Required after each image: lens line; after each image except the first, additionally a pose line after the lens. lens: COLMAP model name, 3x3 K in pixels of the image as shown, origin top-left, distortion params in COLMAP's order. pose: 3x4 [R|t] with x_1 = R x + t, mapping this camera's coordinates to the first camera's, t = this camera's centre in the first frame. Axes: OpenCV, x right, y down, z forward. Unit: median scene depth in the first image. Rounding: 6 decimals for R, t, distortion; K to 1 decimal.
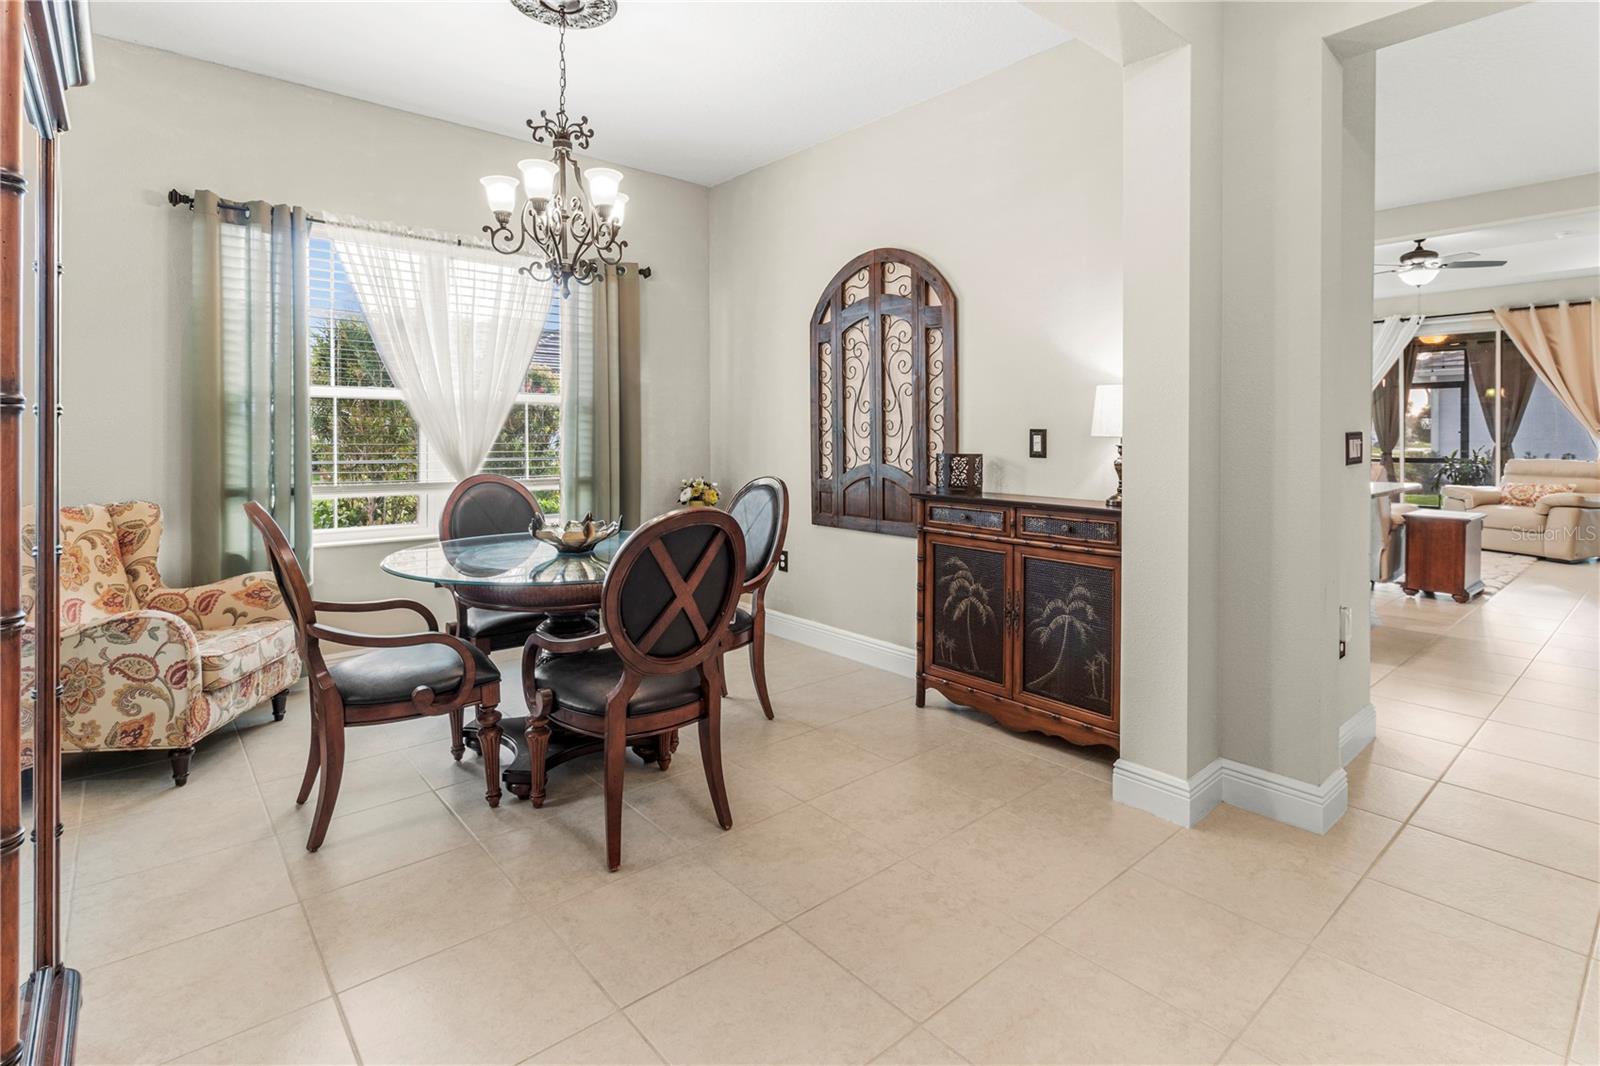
lens RADIAL K [[773.8, 0, 824.8], [0, 773.8, 436.2], [0, 0, 1]] dist [0.003078, 0.000308]
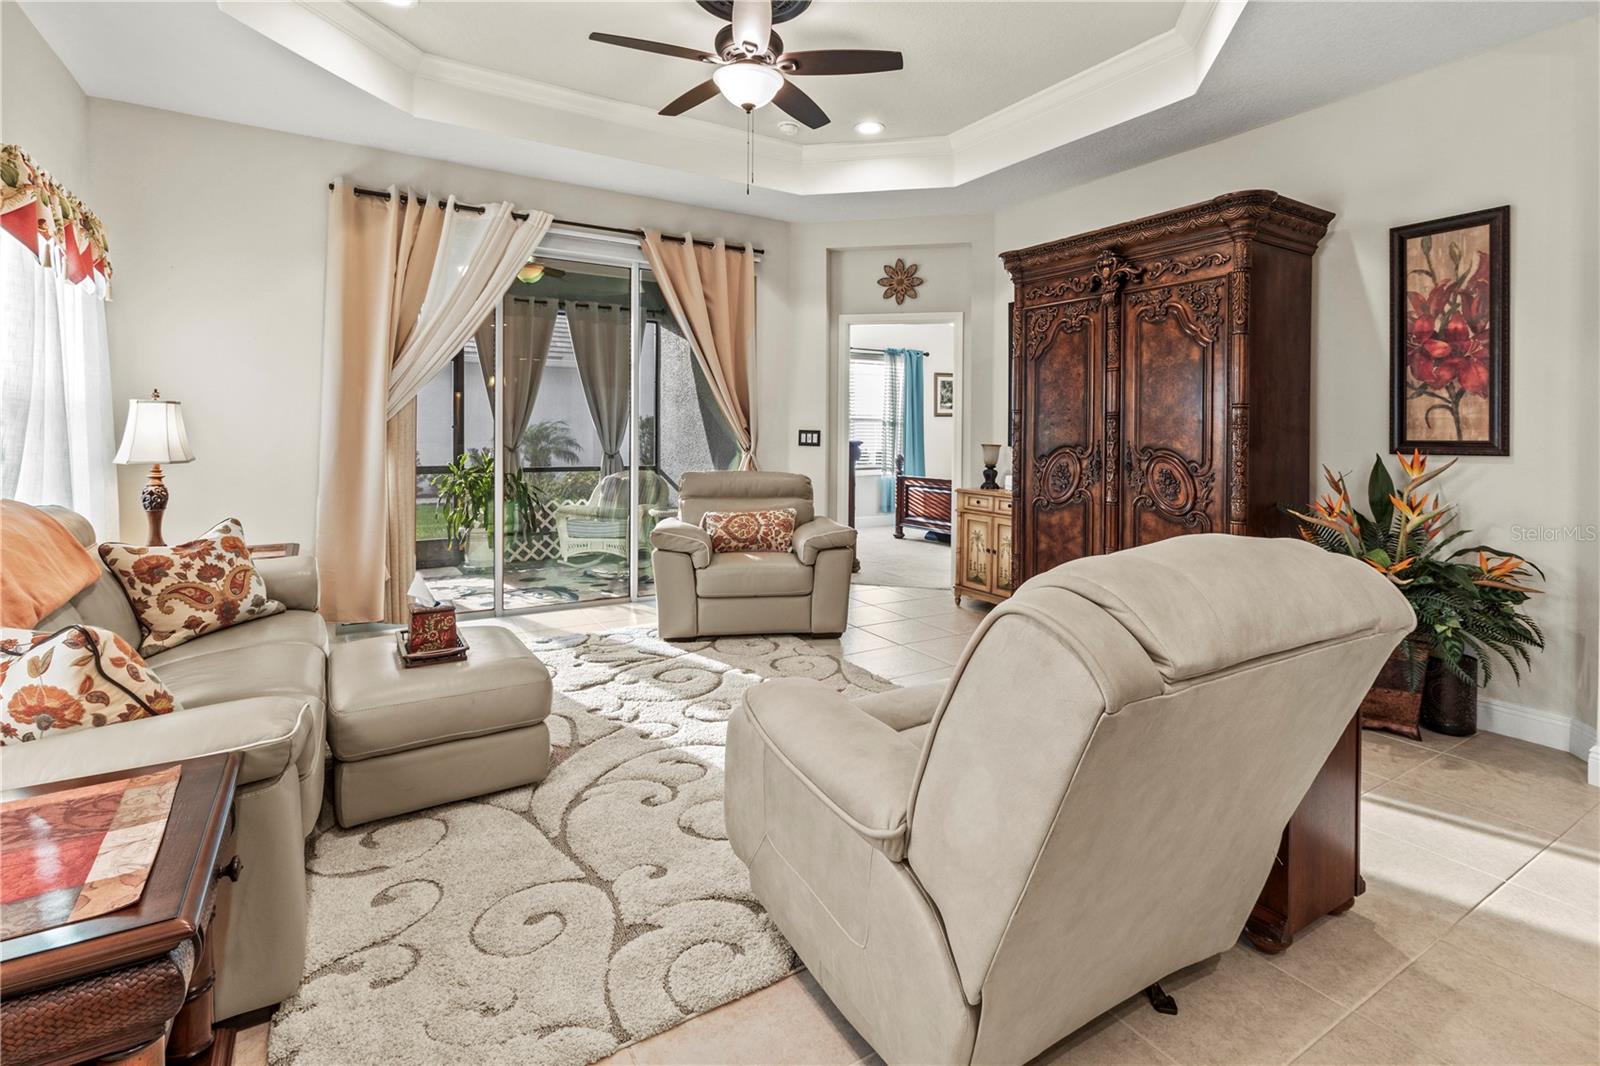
lens RADIAL K [[773.8, 0, 824.8], [0, 773.8, 436.2], [0, 0, 1]] dist [0.003078, 0.000308]
pose [[0.145859, -0.005099, 0.989292, 0.294120], [-0.006746, 0.999958, 0.006149, -0.005092], [-0.989282, -0.007571, 0.145819, 0.830778]]
